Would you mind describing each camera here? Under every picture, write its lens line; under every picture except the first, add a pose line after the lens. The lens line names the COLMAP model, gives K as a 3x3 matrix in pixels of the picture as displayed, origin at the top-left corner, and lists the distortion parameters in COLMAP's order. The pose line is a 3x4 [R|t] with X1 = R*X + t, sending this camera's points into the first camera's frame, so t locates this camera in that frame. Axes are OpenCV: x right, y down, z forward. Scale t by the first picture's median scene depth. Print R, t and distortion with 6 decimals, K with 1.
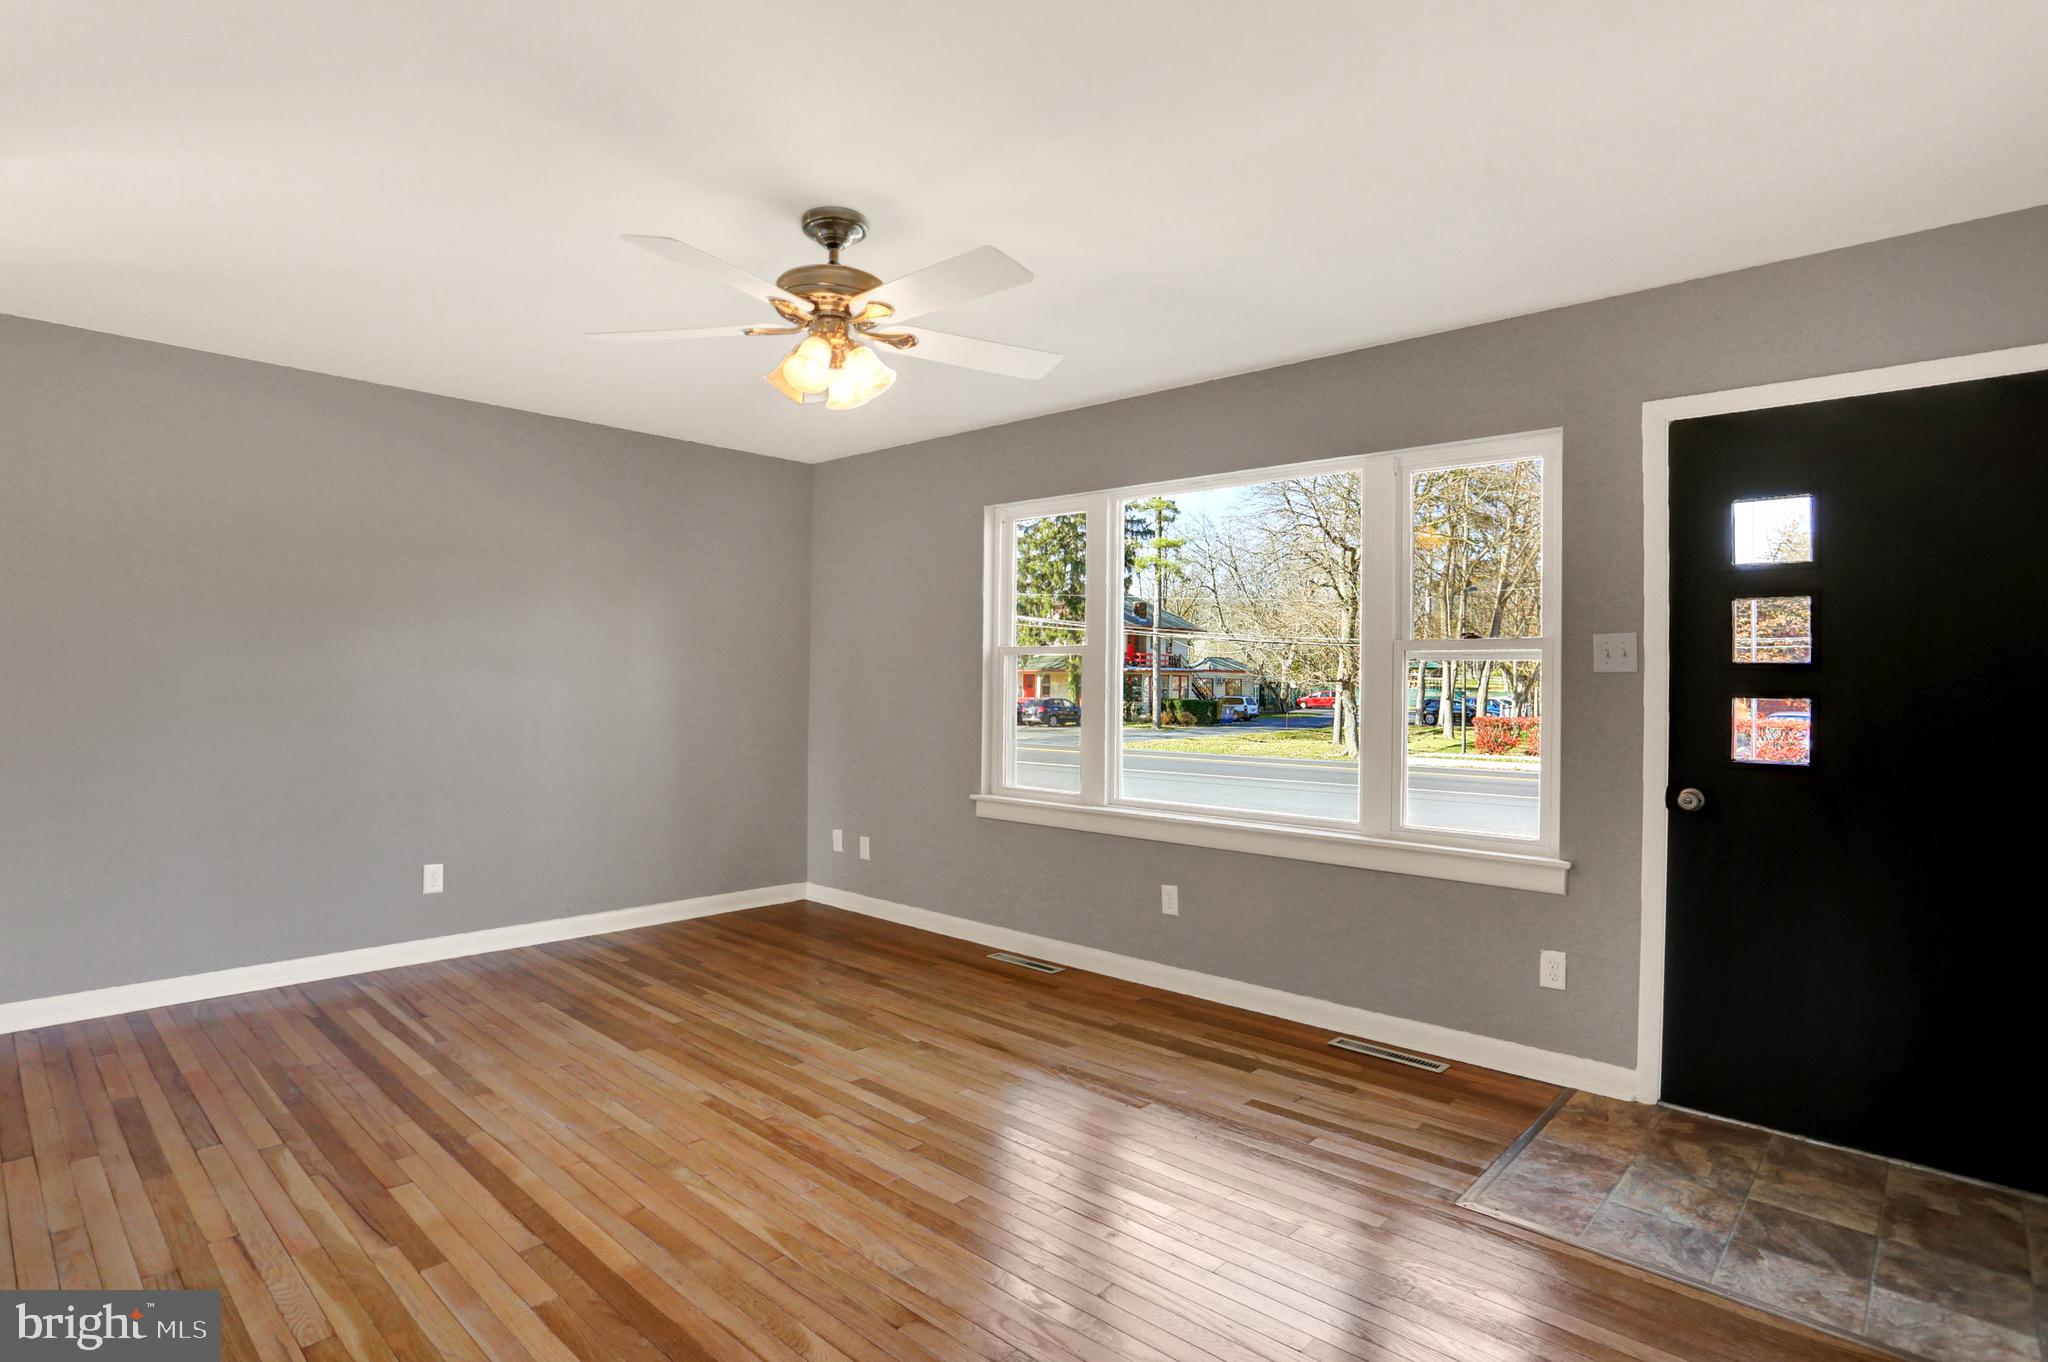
lens RADIAL K [[1003.9, 0, 1029.0], [0, 1003.9, 682.3], [0, 0, 1]] dist [-0.063677, 0.022859]
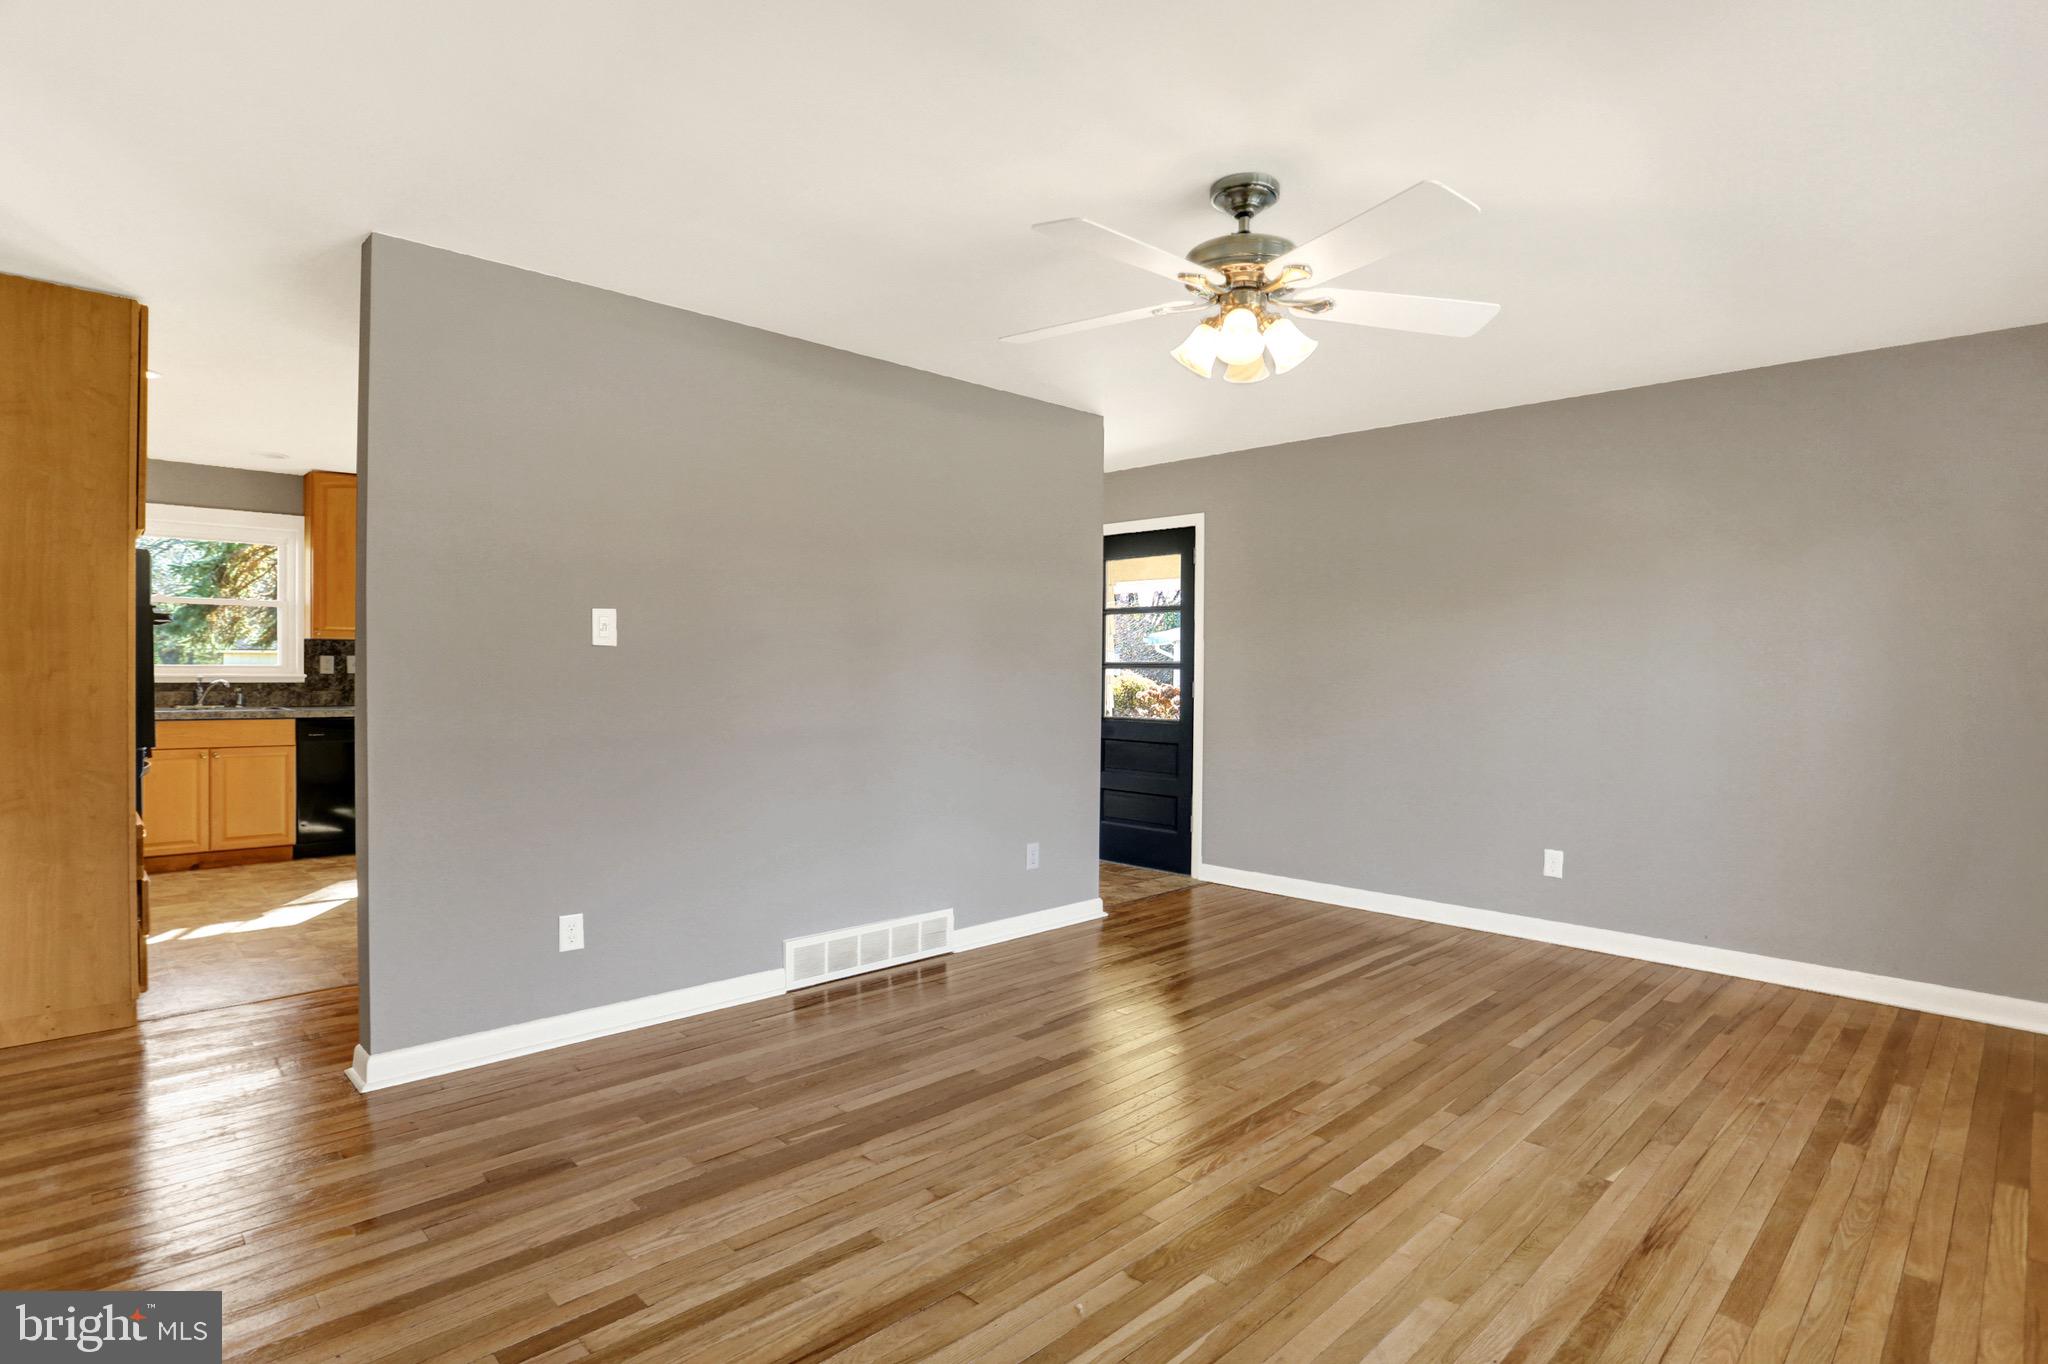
lens RADIAL K [[1003.9, 0, 1020.9], [0, 1003.9, 681.3], [0, 0, 1]] dist [-0.063677, 0.022859]
pose [[-0.032128, -0.003249, -0.999478, 0.635230], [-0.010294, 0.999943, -0.002919, 0.024885], [0.999431, 0.010195, -0.032160, 0.679320]]
